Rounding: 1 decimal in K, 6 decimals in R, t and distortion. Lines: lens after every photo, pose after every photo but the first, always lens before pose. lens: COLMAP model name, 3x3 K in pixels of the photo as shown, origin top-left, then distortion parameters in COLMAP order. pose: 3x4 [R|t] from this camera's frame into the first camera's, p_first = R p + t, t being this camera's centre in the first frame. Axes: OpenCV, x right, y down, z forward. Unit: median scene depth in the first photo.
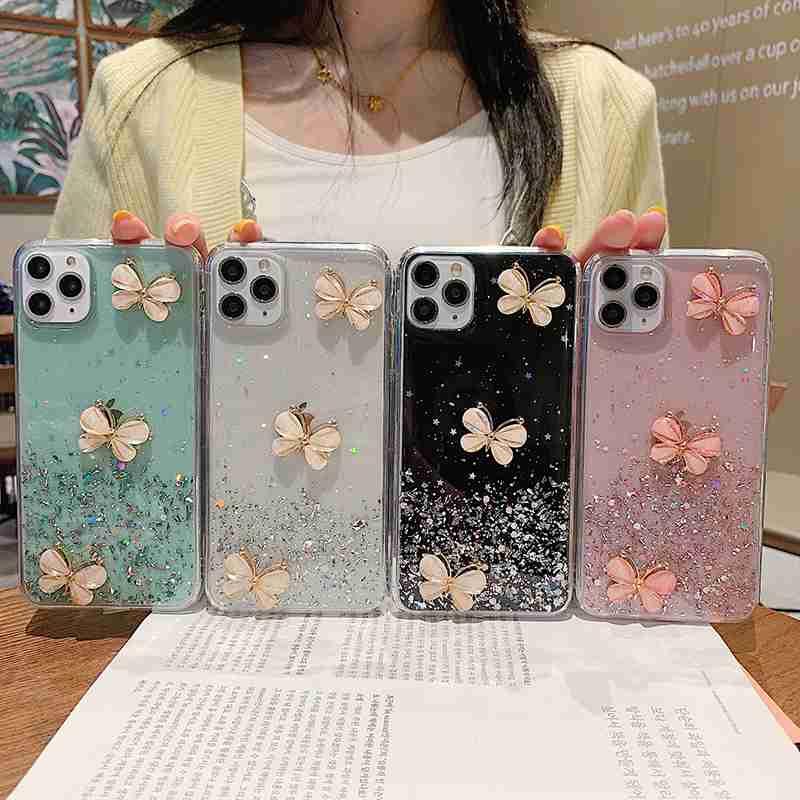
lens RADIAL K [[757.5, 0, 400.0], [0, 757.5, 400.0], [0, 0, 1]] dist [0.142199, -0.461773]
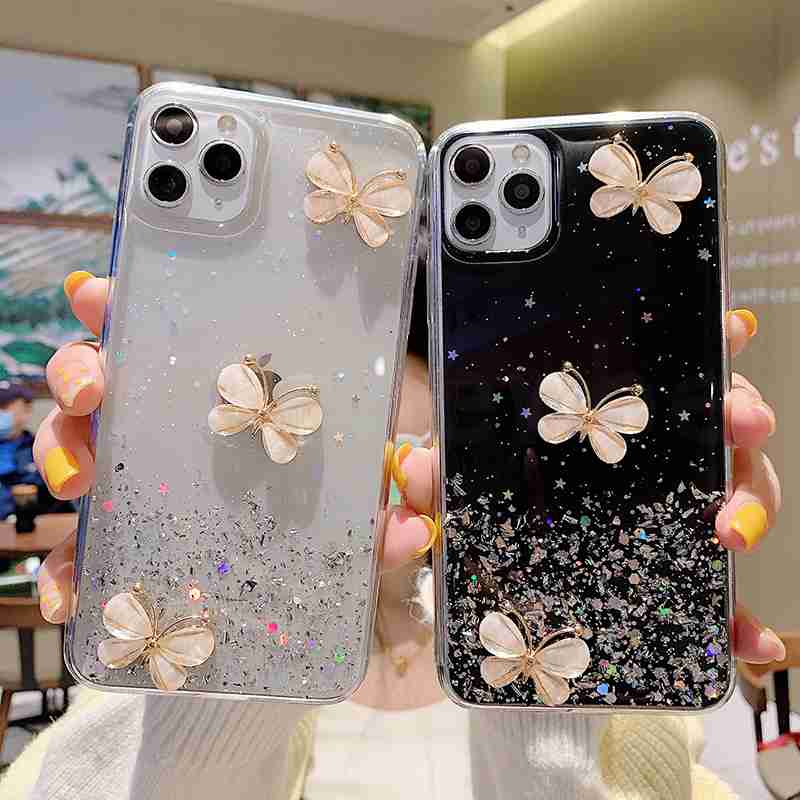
lens RADIAL K [[757.5, 0, 400.0], [0, 757.5, 400.0], [0, 0, 1]] dist [0.142199, -0.461773]
pose [[0.990696, -0.034746, -0.131580, 0.050001], [0.025837, 0.997295, -0.068817, 0.071511], [0.133615, 0.064778, 0.988914, 0.363317]]
